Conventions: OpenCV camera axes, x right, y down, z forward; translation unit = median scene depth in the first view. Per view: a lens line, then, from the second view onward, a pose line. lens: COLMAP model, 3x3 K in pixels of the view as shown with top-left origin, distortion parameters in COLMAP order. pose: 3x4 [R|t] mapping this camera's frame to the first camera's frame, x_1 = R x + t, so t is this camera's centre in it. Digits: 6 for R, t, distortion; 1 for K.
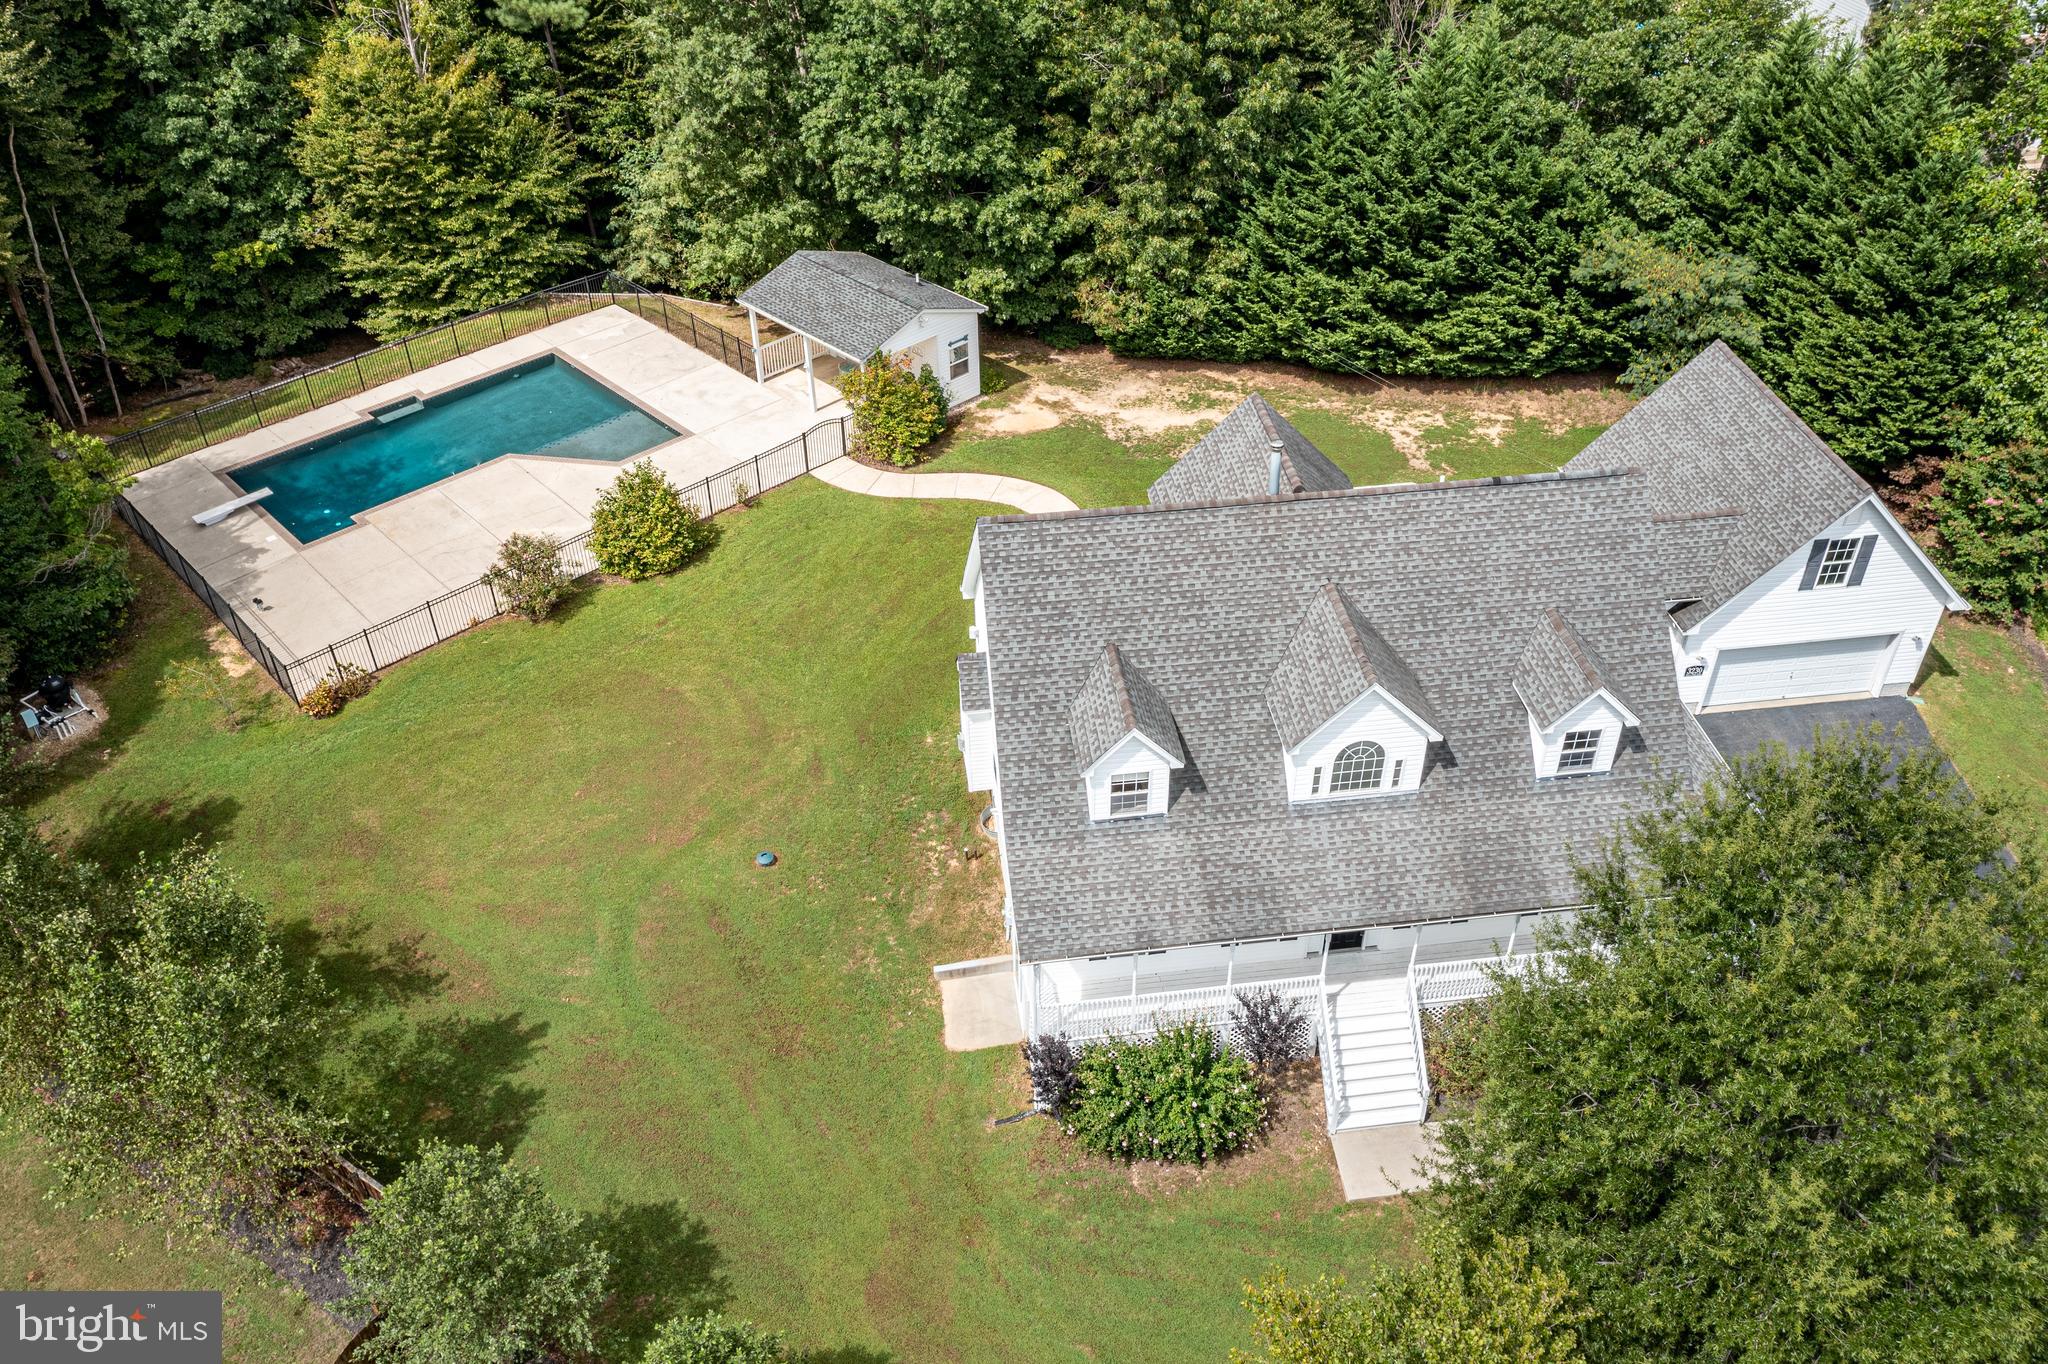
lens RADIAL K [[1640.1, 0, 1024.8], [0, 1640.1, 686.4], [0, 0, 1]] dist [-0.008151, 0.018487]
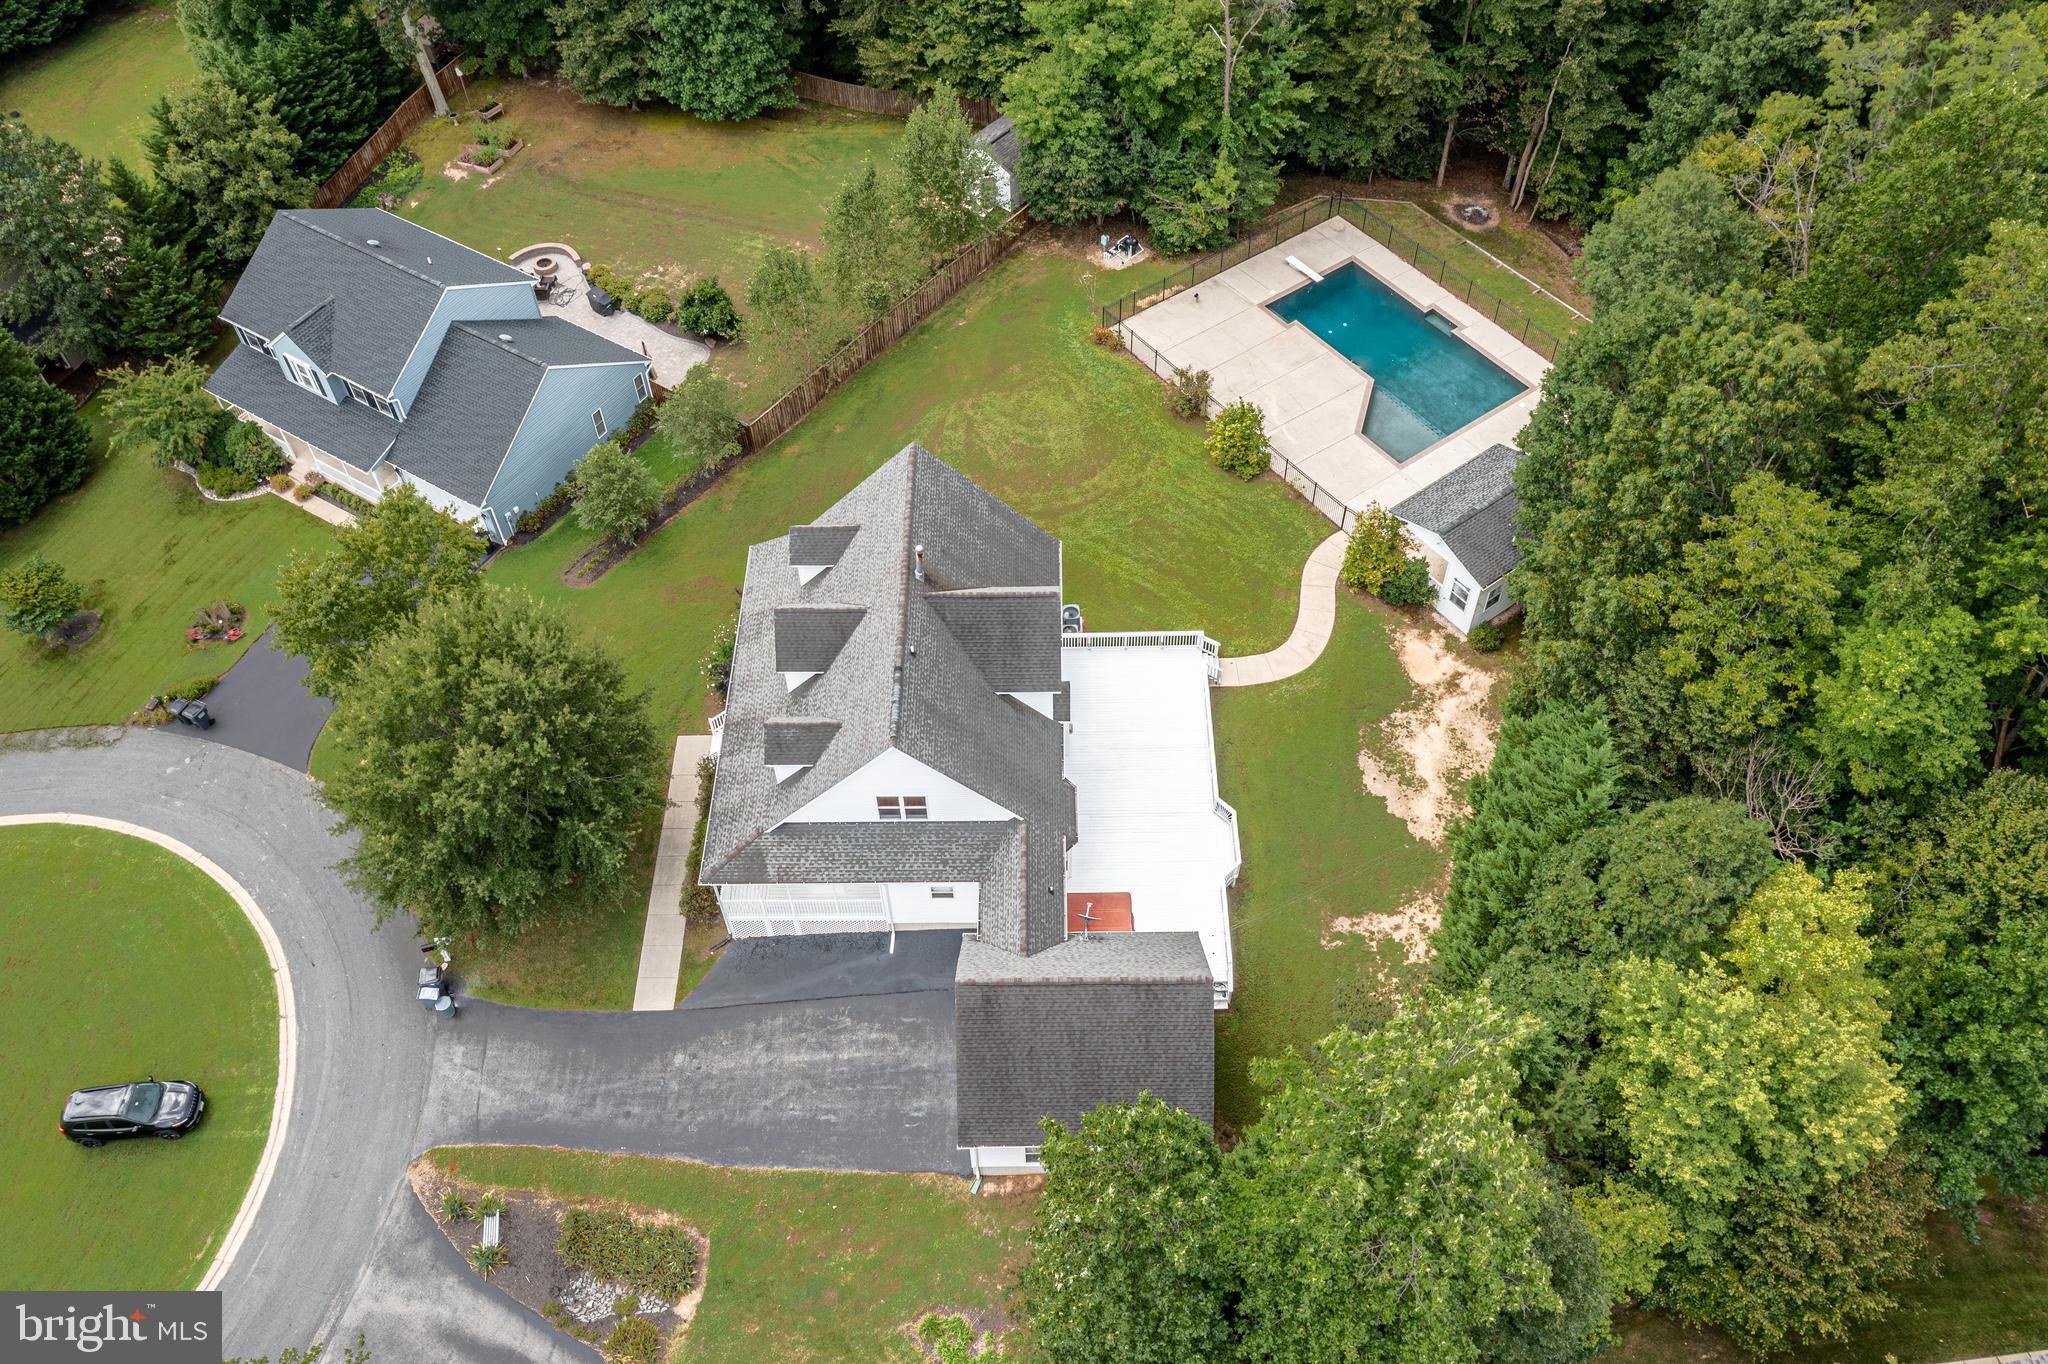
lens RADIAL K [[1640.1, 0, 1024.4], [0, 1640.1, 659.3], [0, 0, 1]] dist [-0.008151, 0.018487]
pose [[-0.126349, 0.778083, -0.615323, 0.816905], [-0.602014, 0.432863, 0.670976, -0.835302], [0.788426, 0.455211, 0.413725, 0.283828]]
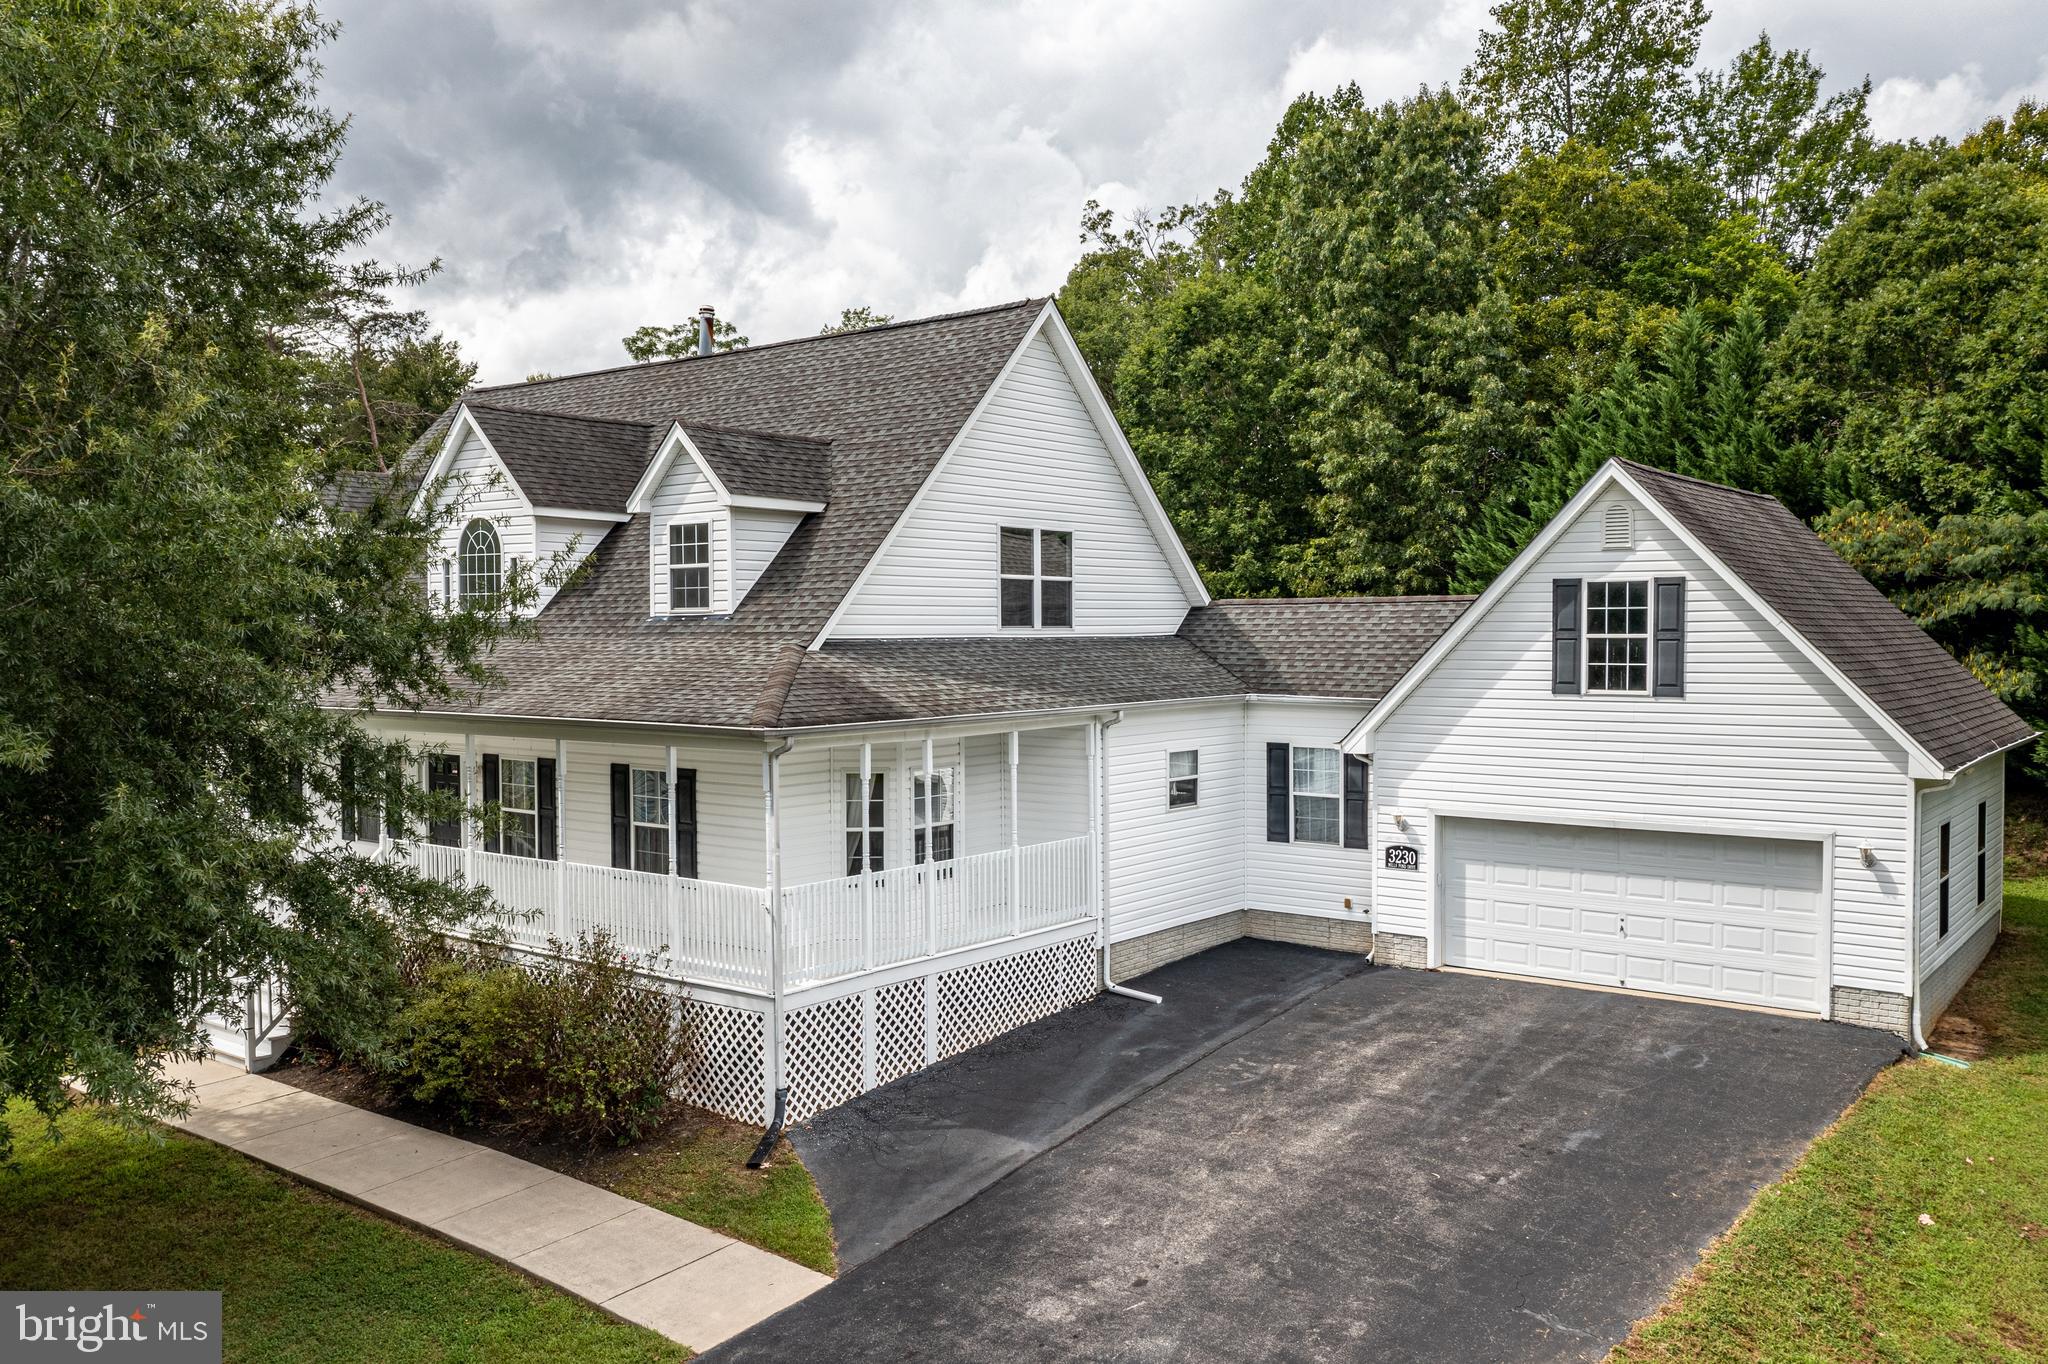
lens RADIAL K [[1640.1, 0, 1026.3], [0, 1640.1, 694.2], [0, 0, 1]] dist [-0.008151, 0.018487]
pose [[0.705164, 0.034542, -0.708203, 0.556609], [-0.449061, 0.794718, -0.408372, 0.176293], [0.548716, 0.605995, 0.575918, 0.468712]]
